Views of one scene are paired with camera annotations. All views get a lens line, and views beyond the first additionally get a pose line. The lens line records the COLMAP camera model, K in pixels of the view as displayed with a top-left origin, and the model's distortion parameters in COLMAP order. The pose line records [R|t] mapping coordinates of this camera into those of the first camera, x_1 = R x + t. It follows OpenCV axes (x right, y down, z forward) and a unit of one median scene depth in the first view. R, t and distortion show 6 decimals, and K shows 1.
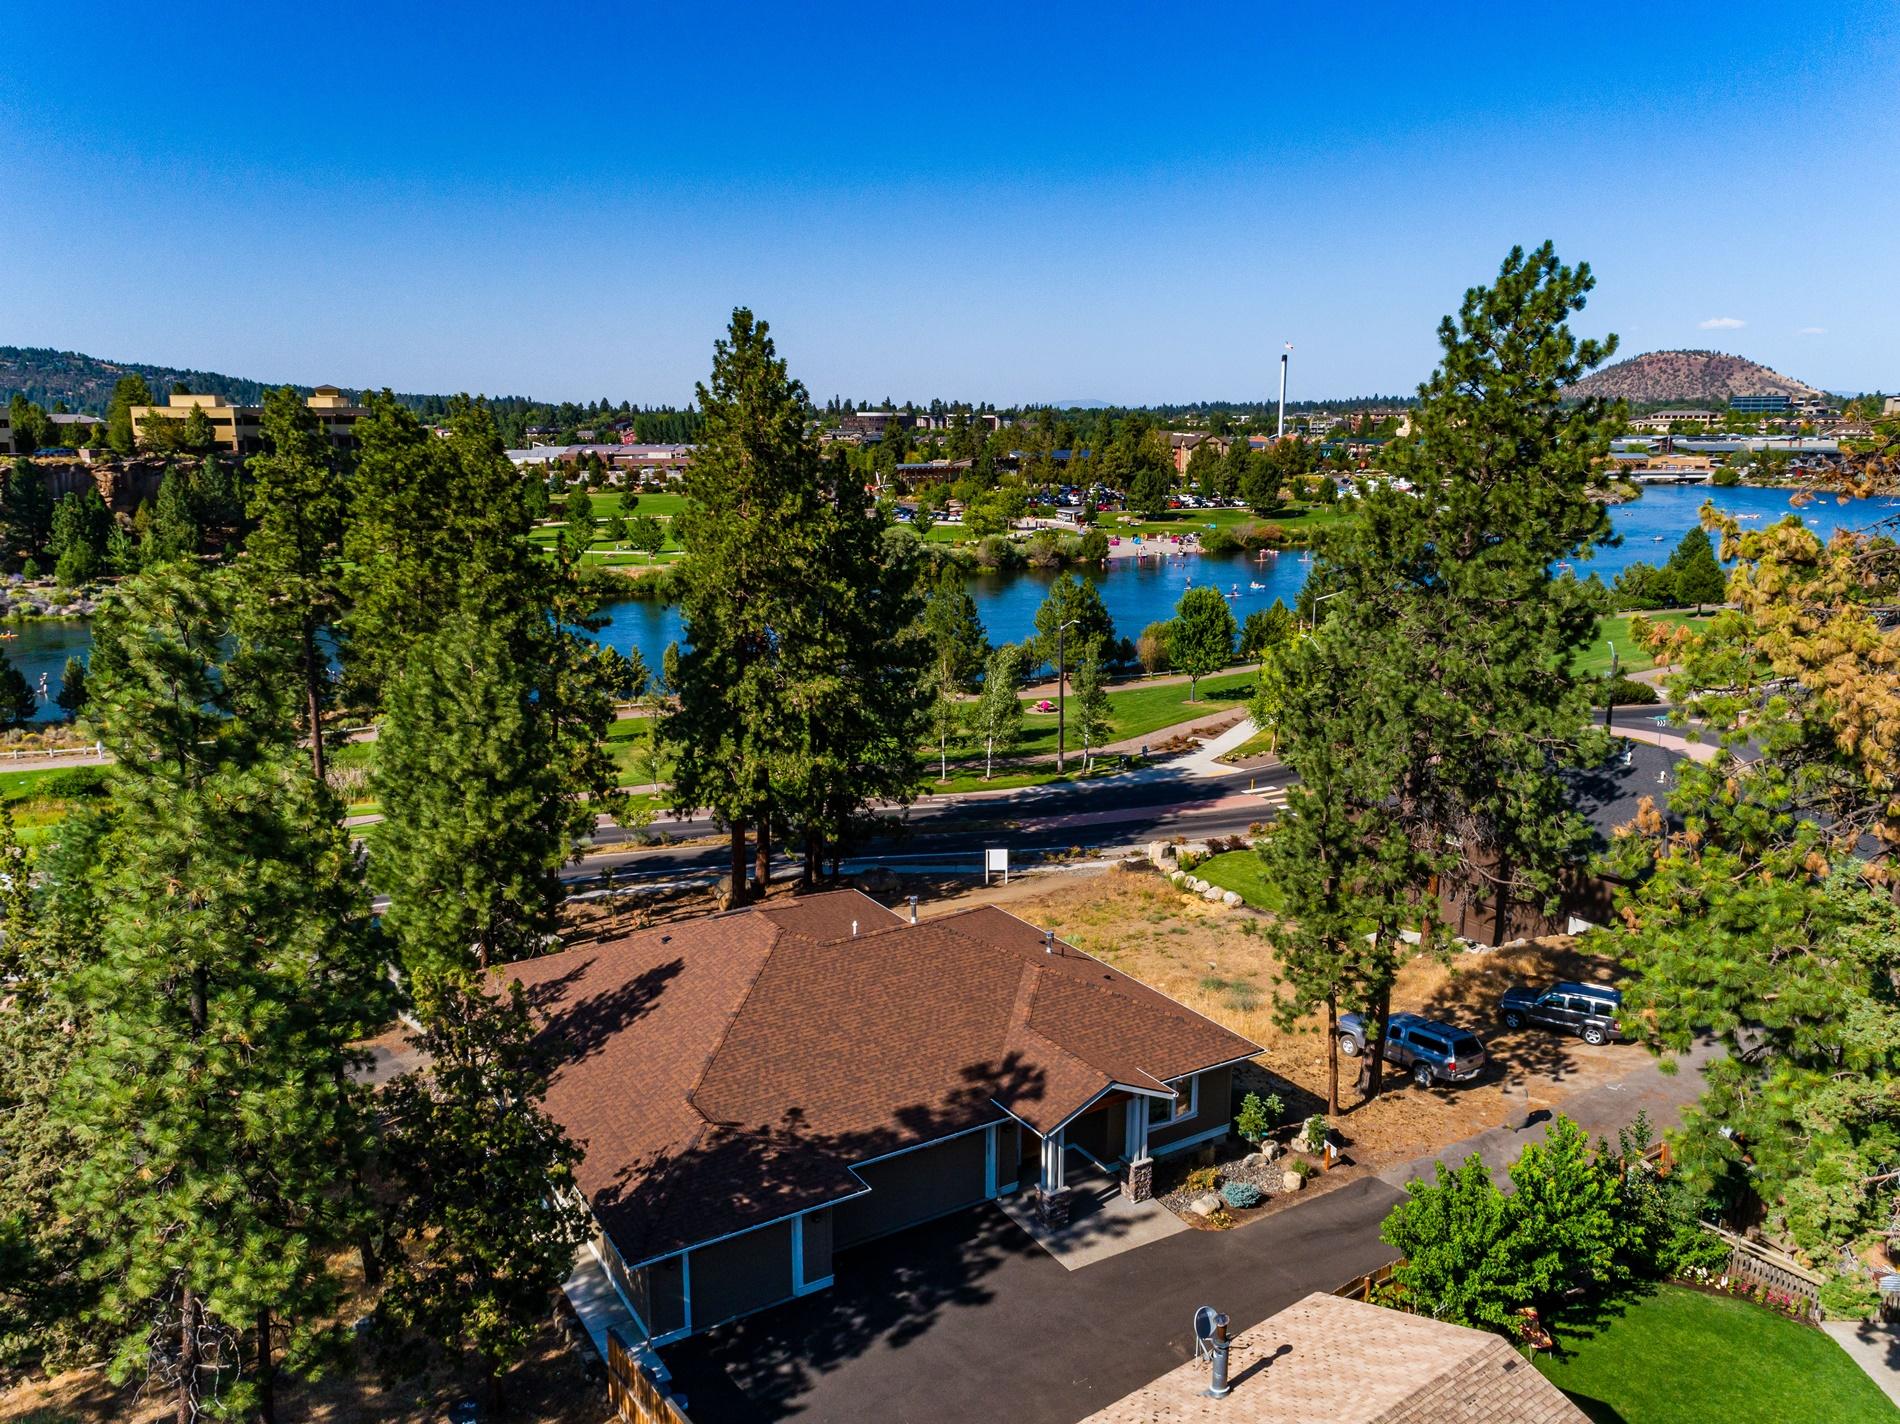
lens RADIAL K [[1423.2, 0, 950.1], [0, 1423.2, 703.7], [0, 0, 1]] dist [0.018308, 0.001479]
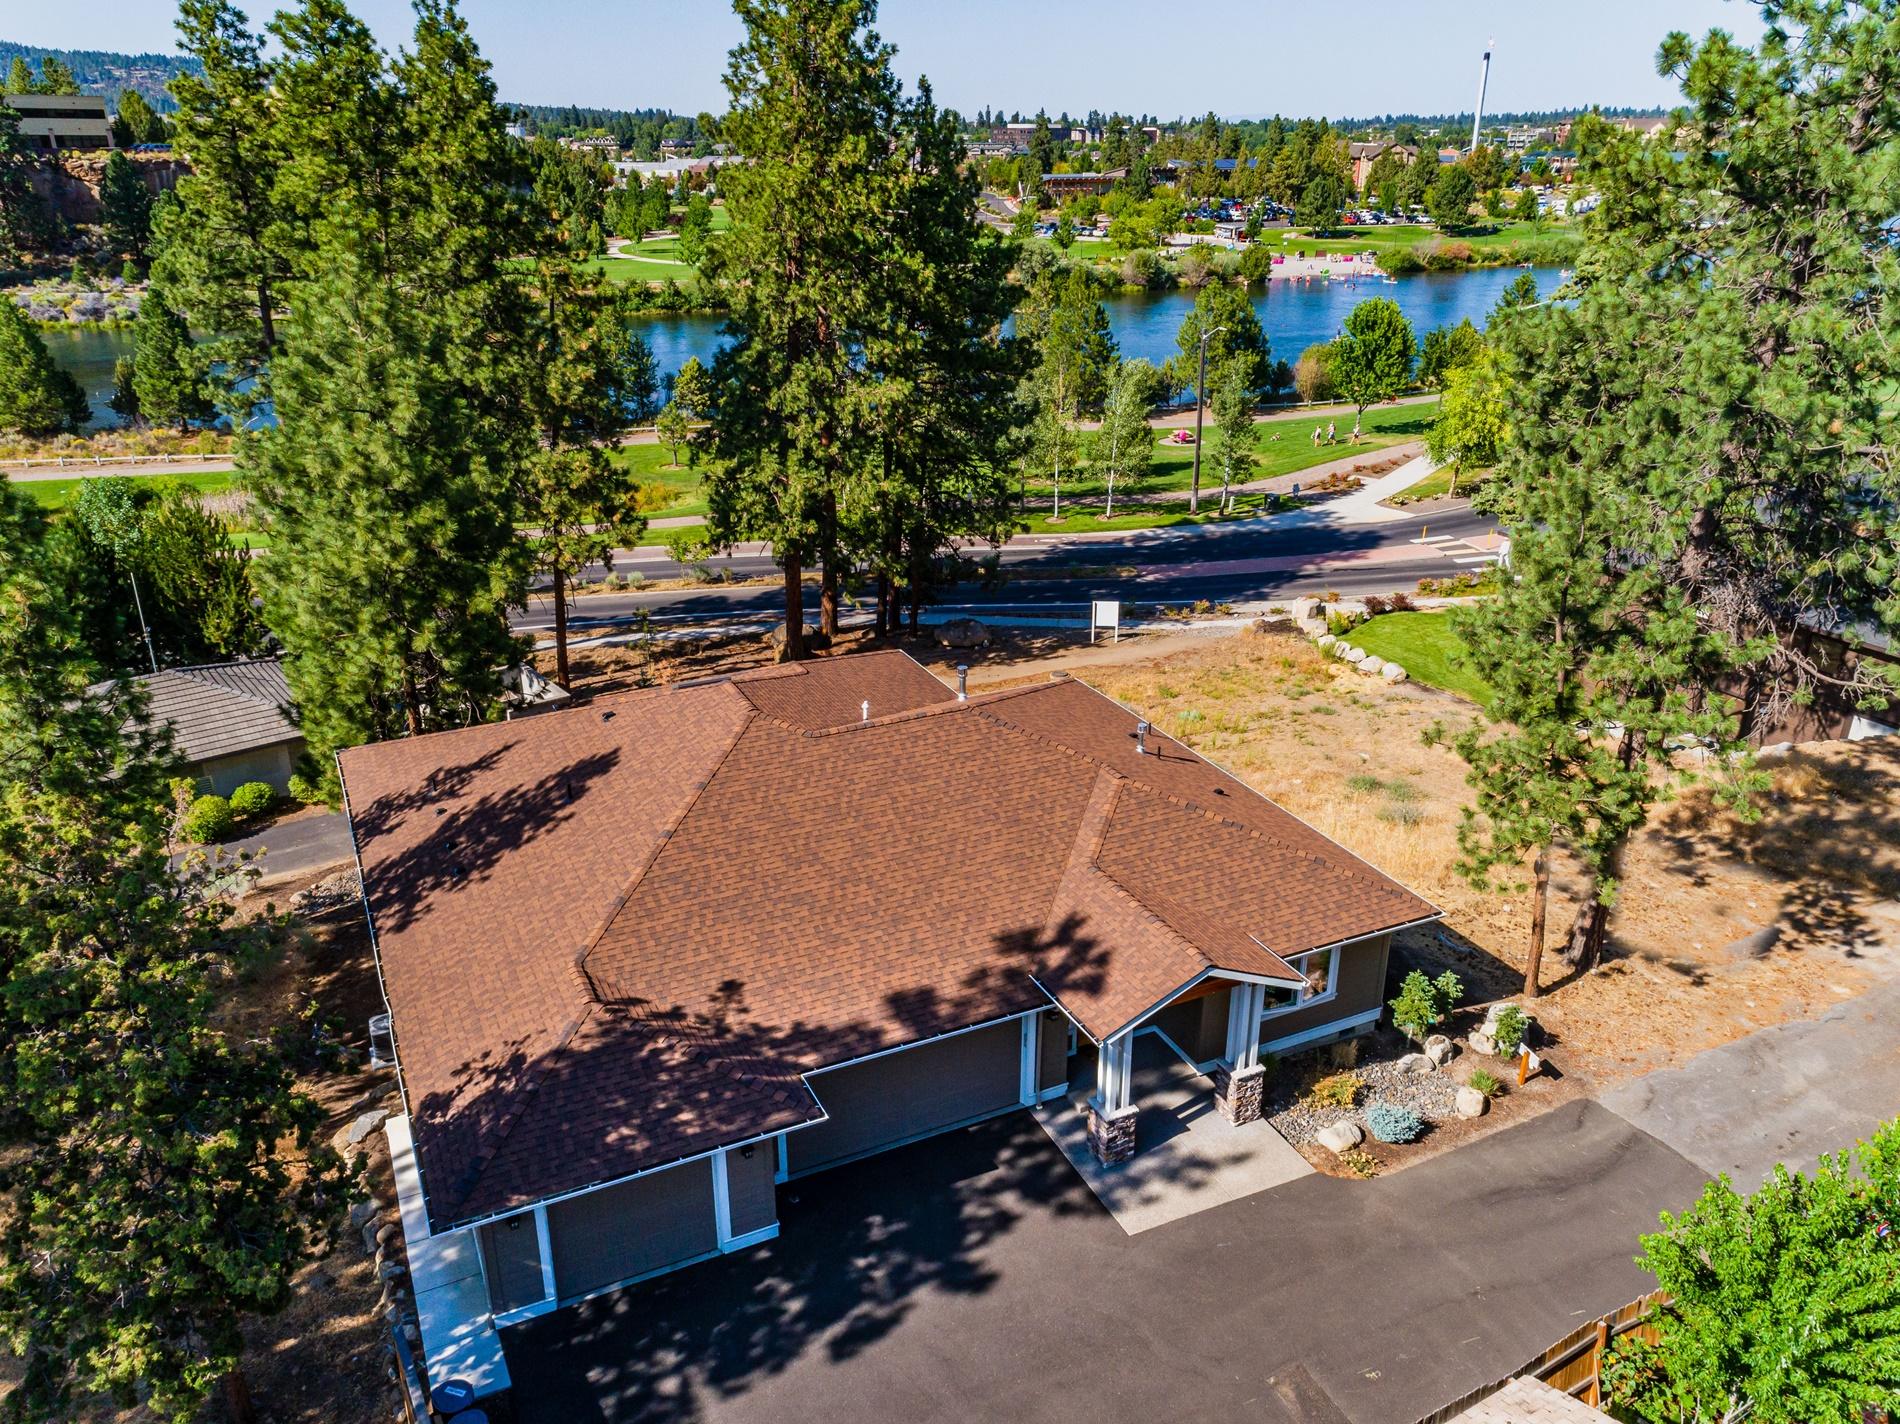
lens RADIAL K [[1423.2, 0, 950.1], [0, 1423.2, 703.7], [0, 0, 1]] dist [0.018308, 0.001479]
pose [[0.994605, 0.040009, -0.095706, 0.025800], [-0.022198, 0.983344, 0.180393, 0.014009], [0.101330, -0.177296, 0.978927, 0.177721]]
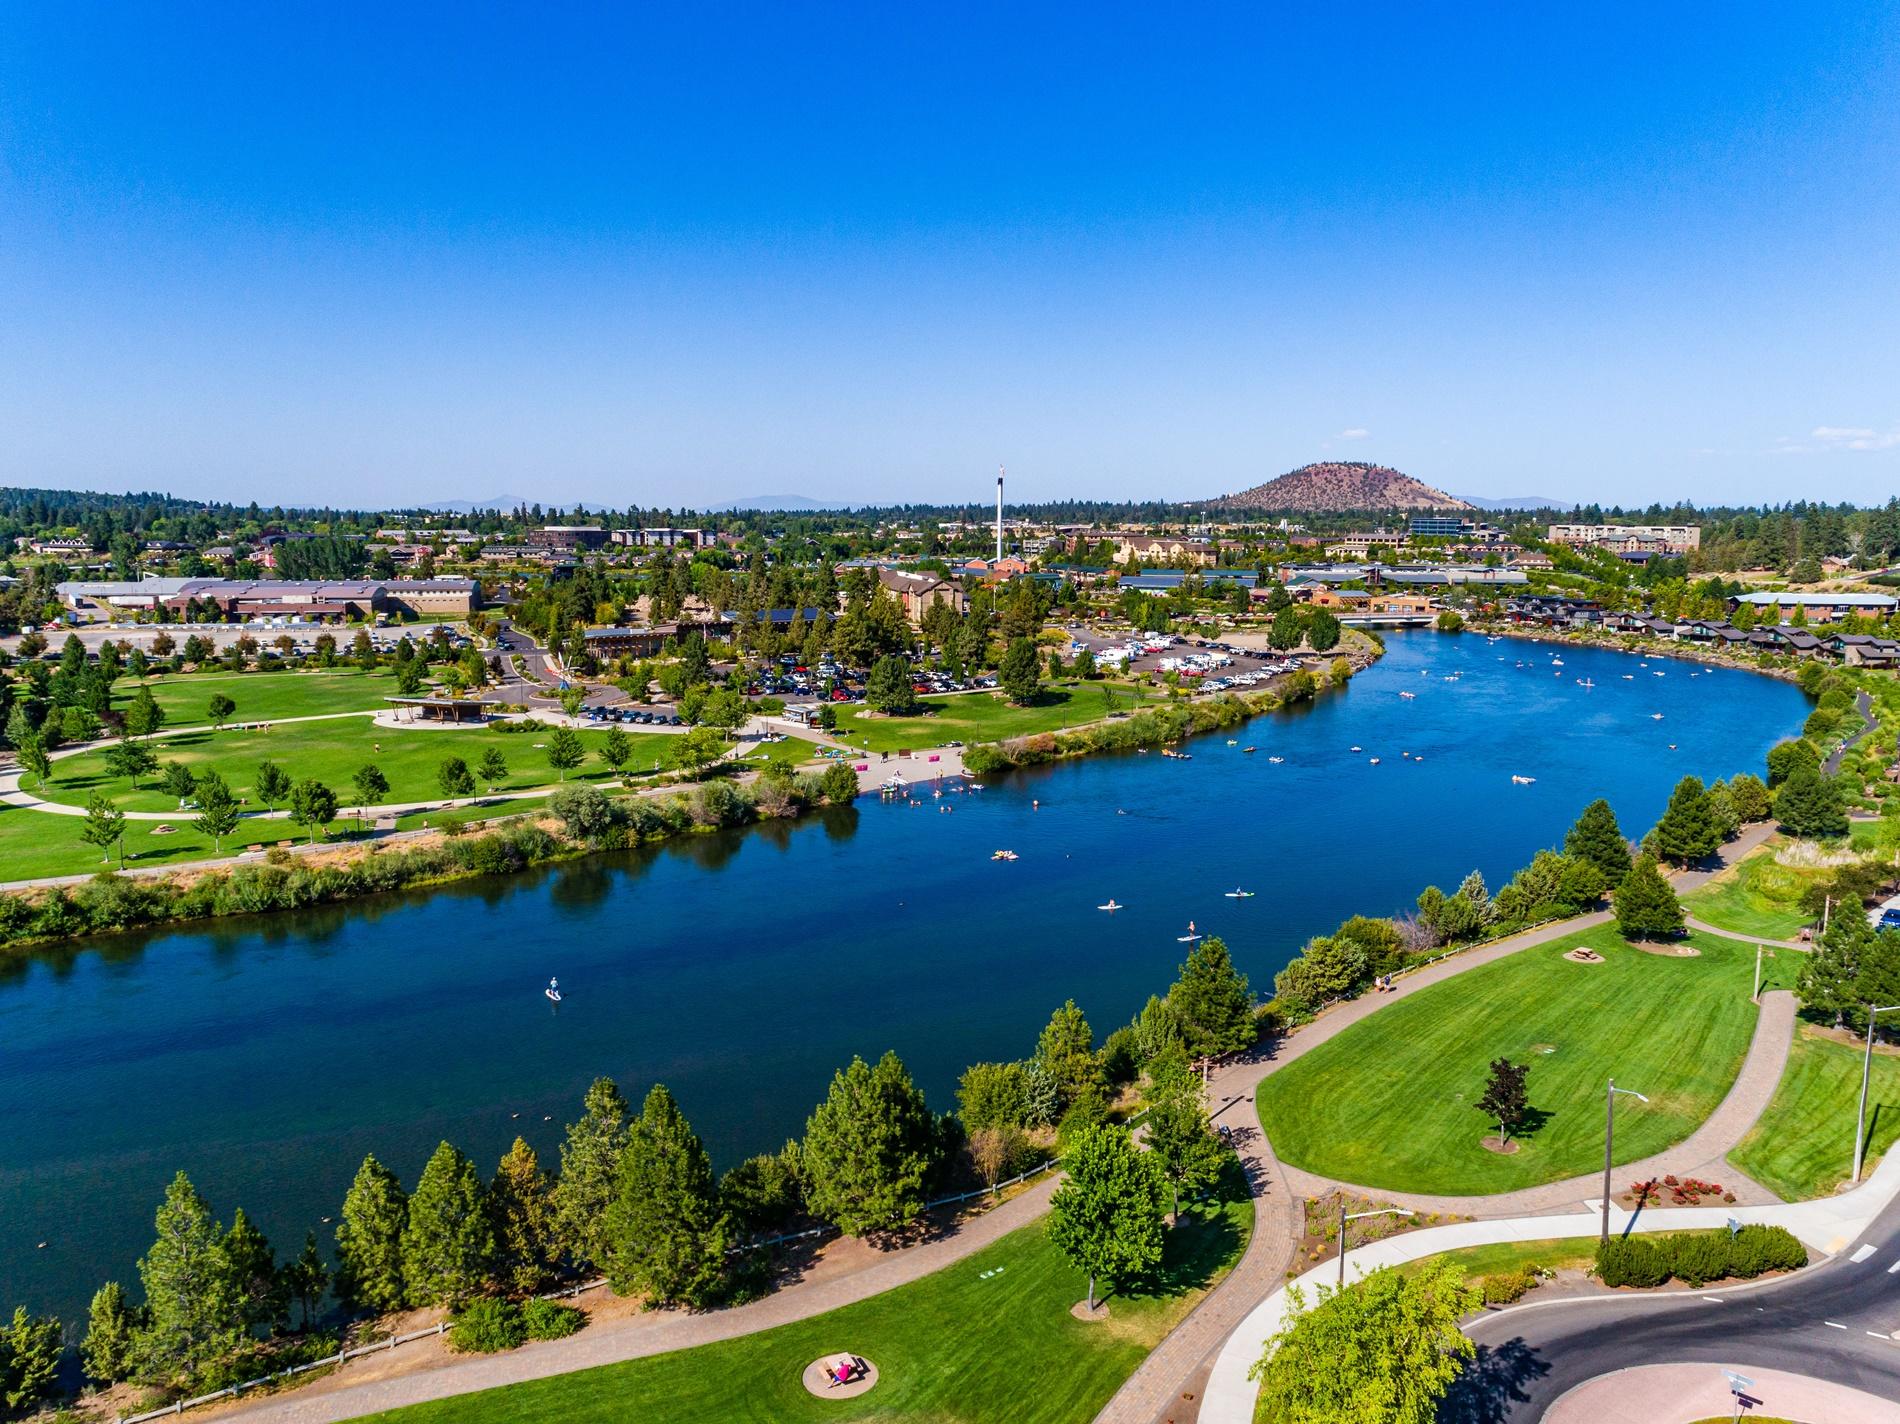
lens RADIAL K [[1423.2, 0, 950.1], [0, 1423.2, 703.7], [0, 0, 1]] dist [0.018308, 0.001479]
pose [[0.978613, -0.020937, 0.204641, 0.000183], [0.033581, 0.997722, -0.058508, -0.369310], [-0.202950, 0.064129, 0.977087, 0.732117]]
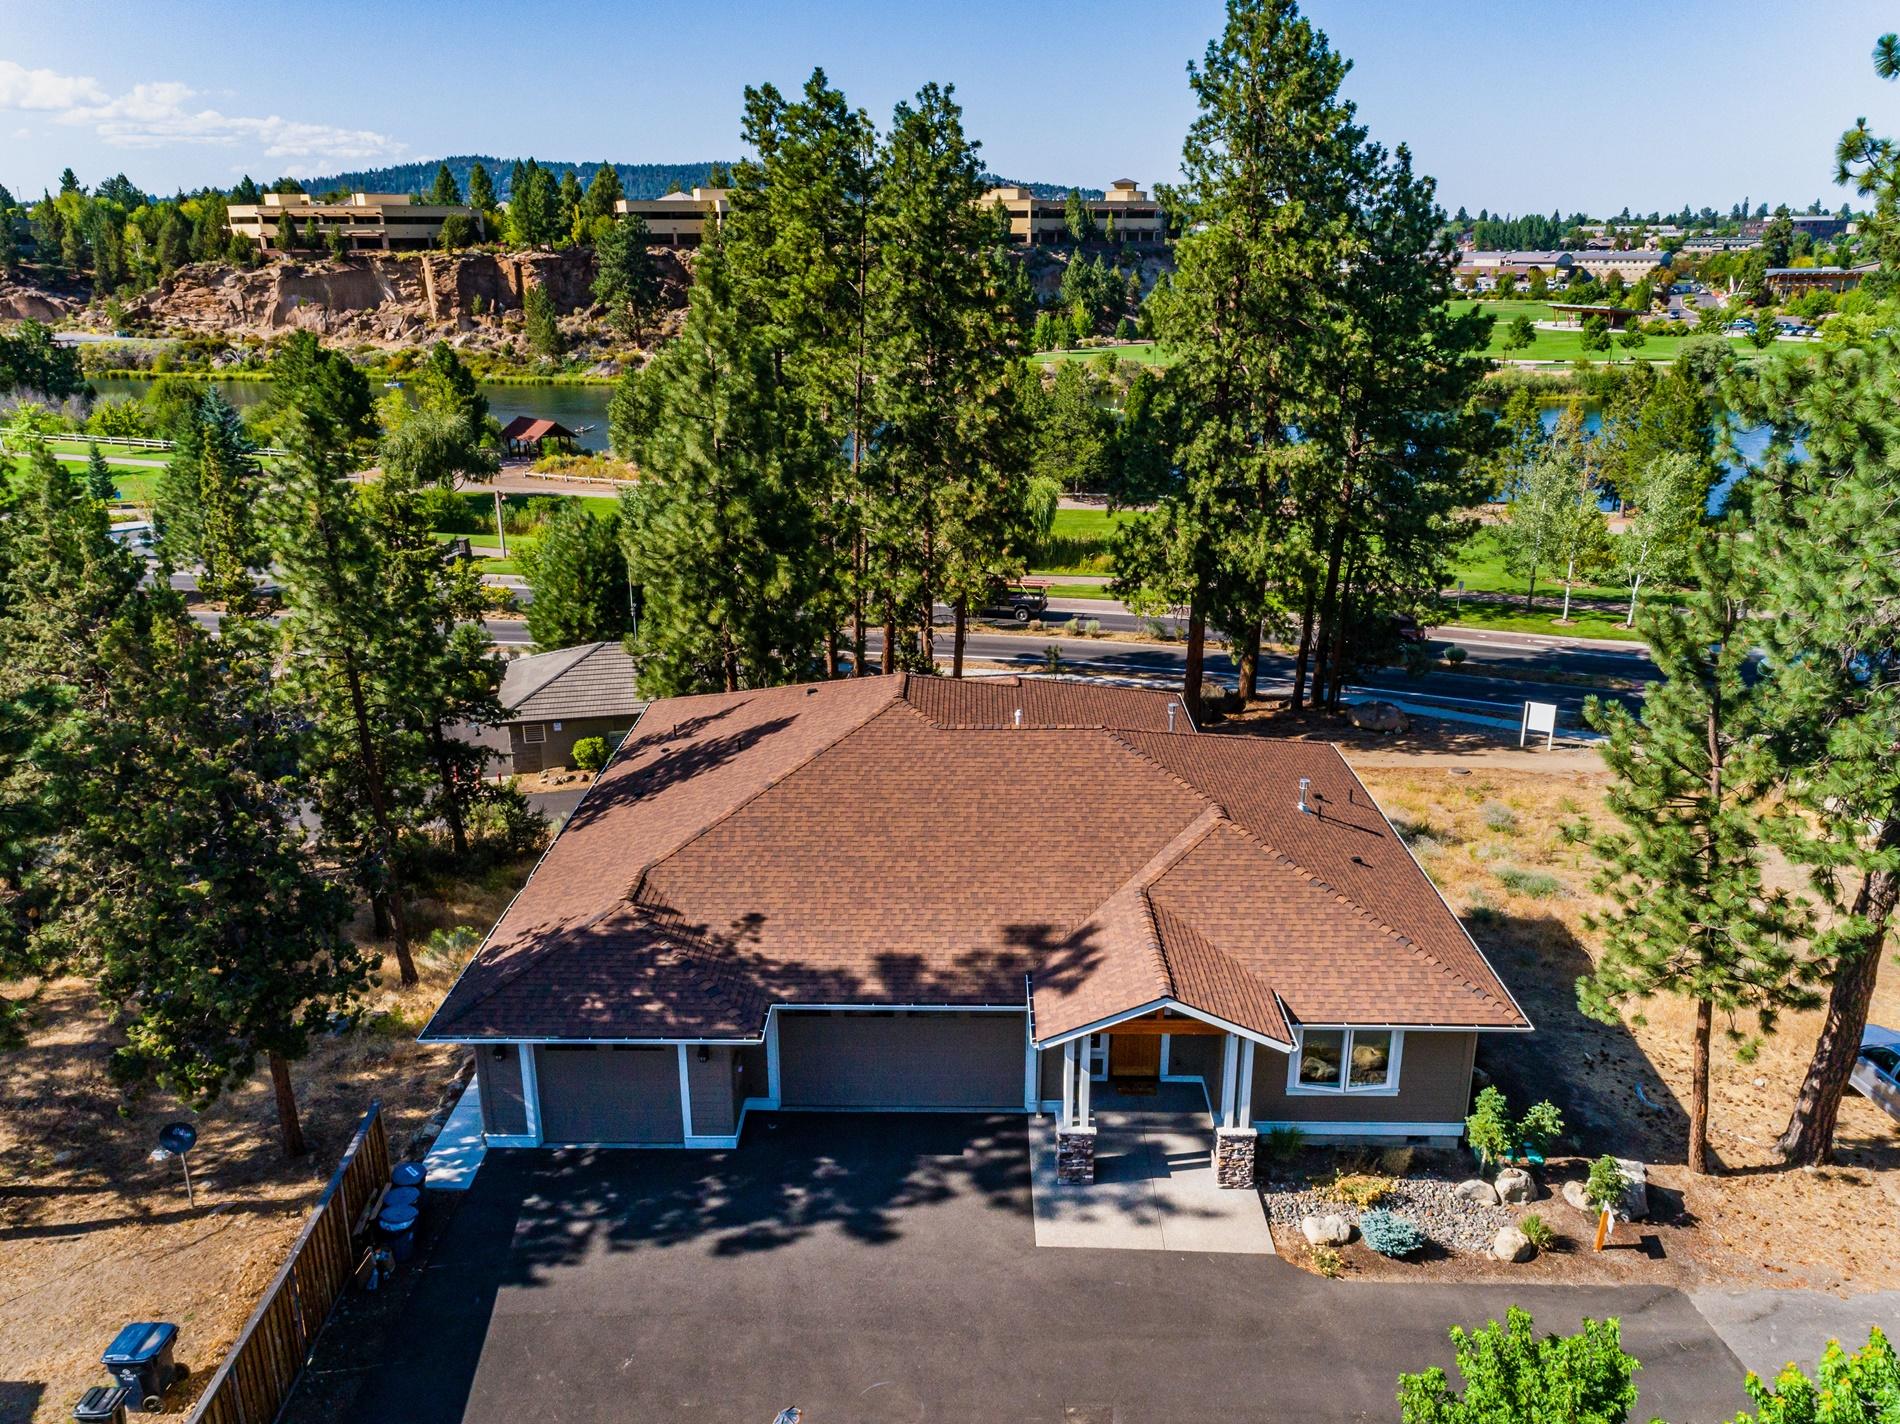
lens RADIAL K [[1430.5, 0, 948.2], [0, 1430.5, 701.8], [0, 0, 1]] dist [0.017370, 0.005258]
pose [[0.842136, 0.167001, -0.512756, 0.166573], [-0.106255, 0.983586, 0.145836, 0.025470], [0.528694, -0.068330, 0.846058, 0.203254]]
